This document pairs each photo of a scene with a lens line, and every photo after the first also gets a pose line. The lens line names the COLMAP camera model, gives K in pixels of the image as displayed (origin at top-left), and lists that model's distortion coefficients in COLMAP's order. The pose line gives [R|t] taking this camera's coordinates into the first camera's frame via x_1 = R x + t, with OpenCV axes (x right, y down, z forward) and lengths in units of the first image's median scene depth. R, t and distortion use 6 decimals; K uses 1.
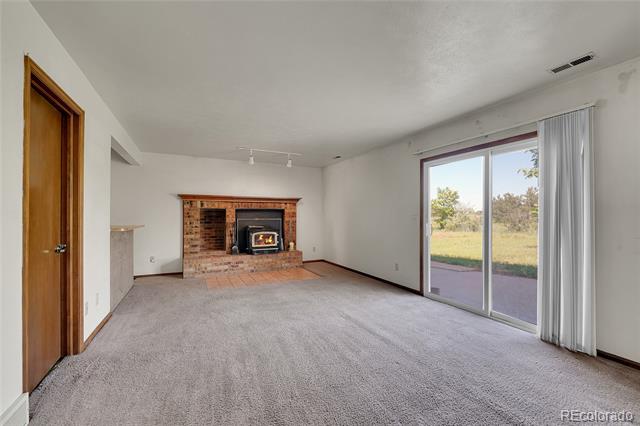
lens RADIAL K [[262.3, 0, 316.0], [0, 262.3, 217.2], [0, 0, 1]] dist [-0.007879, -0.001210]
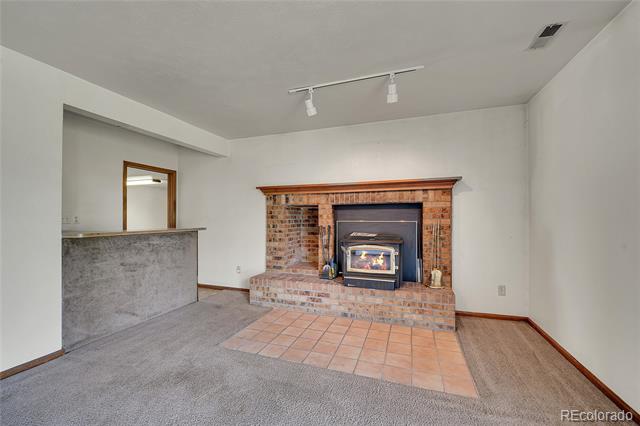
lens RADIAL K [[262.3, 0, 311.0], [0, 262.3, 217.0], [0, 0, 1]] dist [-0.007879, -0.001210]
pose [[0.681866, -0.001785, -0.731475, 0.111806], [0.000114, 0.999997, -0.002333, -0.000545], [0.731477, 0.001507, 0.681865, 0.548251]]
